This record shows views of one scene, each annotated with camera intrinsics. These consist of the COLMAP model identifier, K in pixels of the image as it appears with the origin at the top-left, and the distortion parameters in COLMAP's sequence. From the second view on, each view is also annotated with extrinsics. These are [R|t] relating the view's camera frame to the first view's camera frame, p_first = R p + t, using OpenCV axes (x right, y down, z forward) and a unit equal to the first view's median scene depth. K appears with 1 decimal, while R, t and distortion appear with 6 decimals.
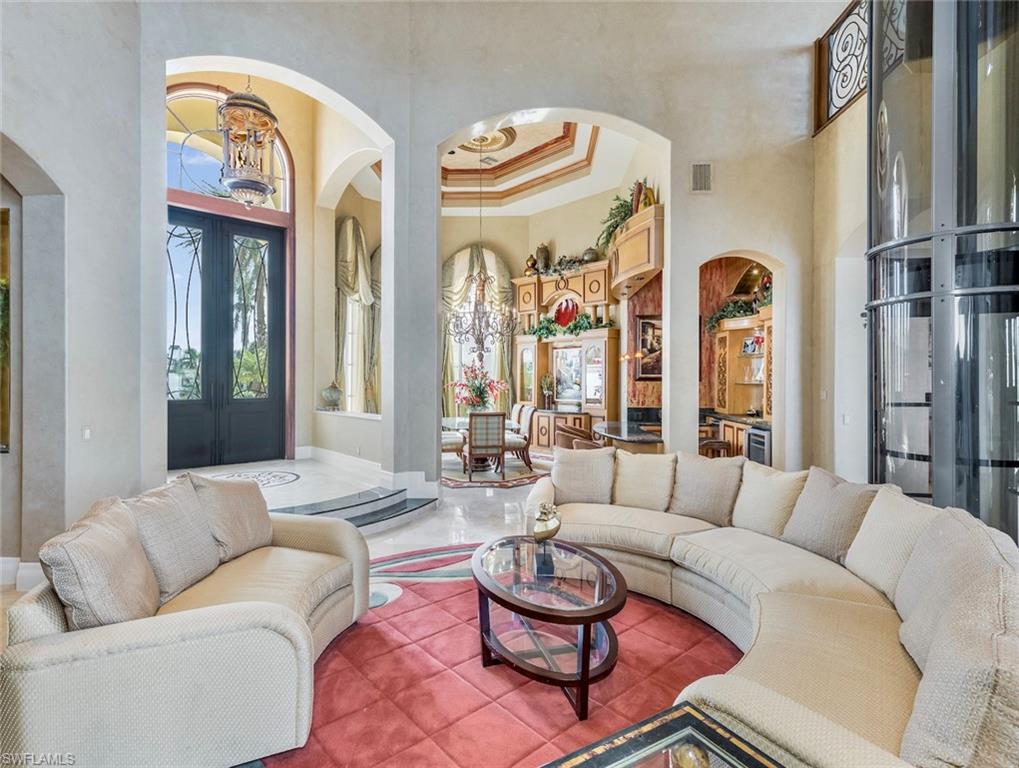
lens RADIAL K [[519.0, 0, 515.7], [0, 519.0, 386.6], [0, 0, 1]] dist [0.010349, 0.000248]
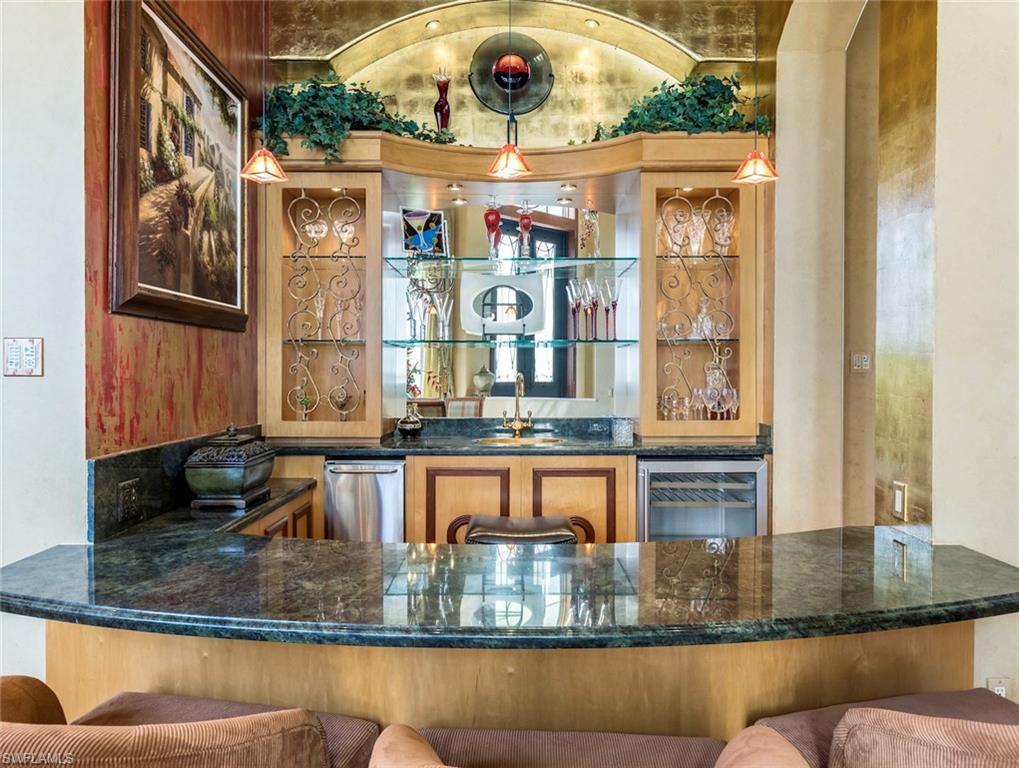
lens RADIAL K [[716.6, 0, 509.5], [0, 716.6, 384.0], [0, 0, 1]] dist [0.000669, -0.000354]
pose [[-0.042187, -0.022316, 0.998860, -0.025708], [0.014089, 0.999638, 0.022929, 0.009609], [-0.999010, 0.015040, -0.041857, 0.774874]]
